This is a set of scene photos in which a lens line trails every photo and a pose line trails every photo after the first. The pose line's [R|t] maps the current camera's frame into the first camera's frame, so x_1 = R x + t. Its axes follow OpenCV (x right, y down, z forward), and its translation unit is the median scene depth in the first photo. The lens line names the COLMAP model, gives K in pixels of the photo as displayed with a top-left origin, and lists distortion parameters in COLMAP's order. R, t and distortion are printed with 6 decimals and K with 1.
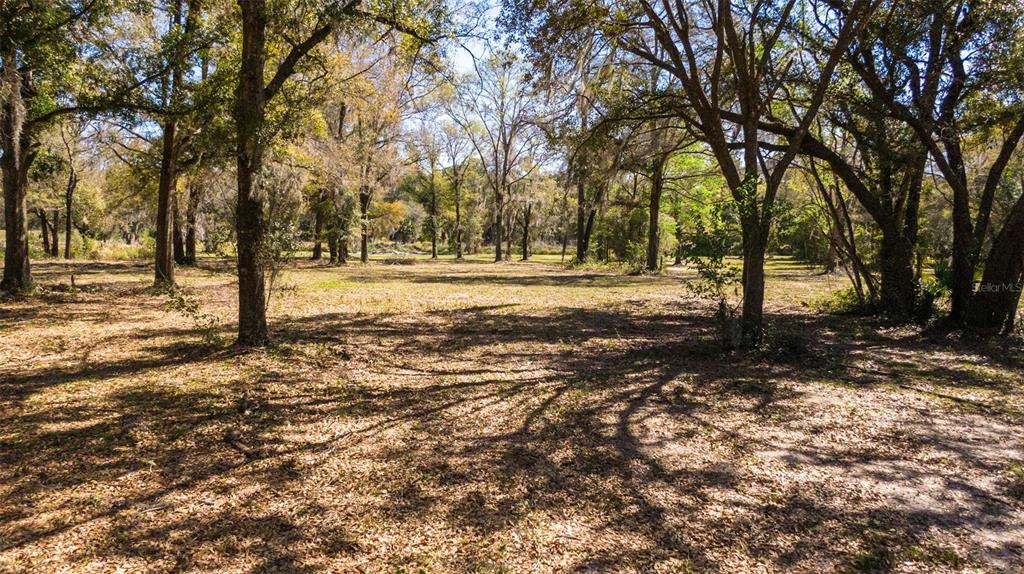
lens RADIAL K [[723.0, 0, 512.6], [0, 723.0, 293.4], [0, 0, 1]] dist [0.012356, -0.030756]
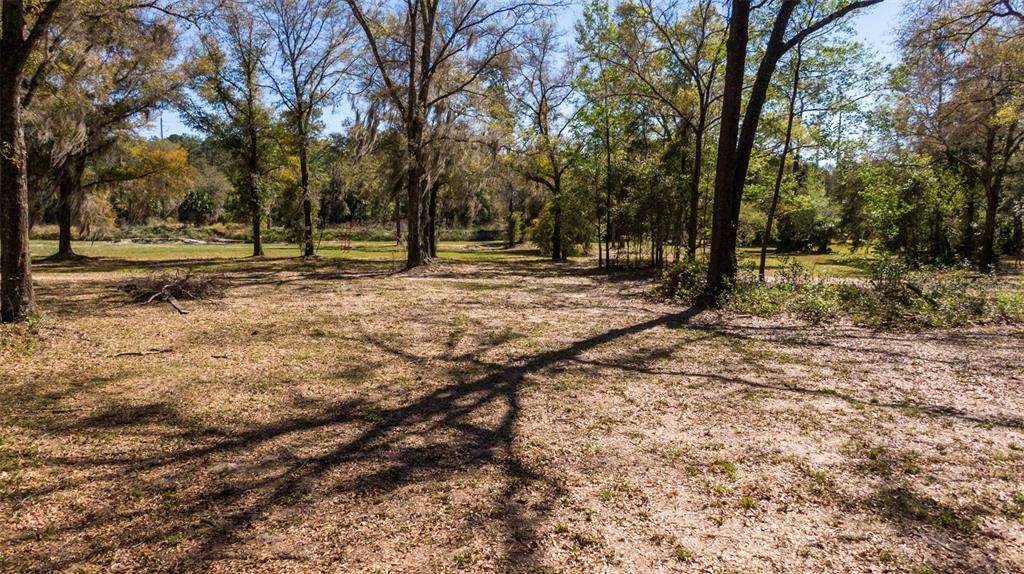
lens RADIAL K [[728.4, 0, 512.0], [0, 728.4, 287.0], [0, 0, 1]] dist [-0.001408, -0.006650]
pose [[0.967626, -0.029836, 0.250617, -0.063655], [0.024968, 0.999433, 0.022583, -0.033987], [-0.251149, -0.015594, 0.967823, 0.444688]]
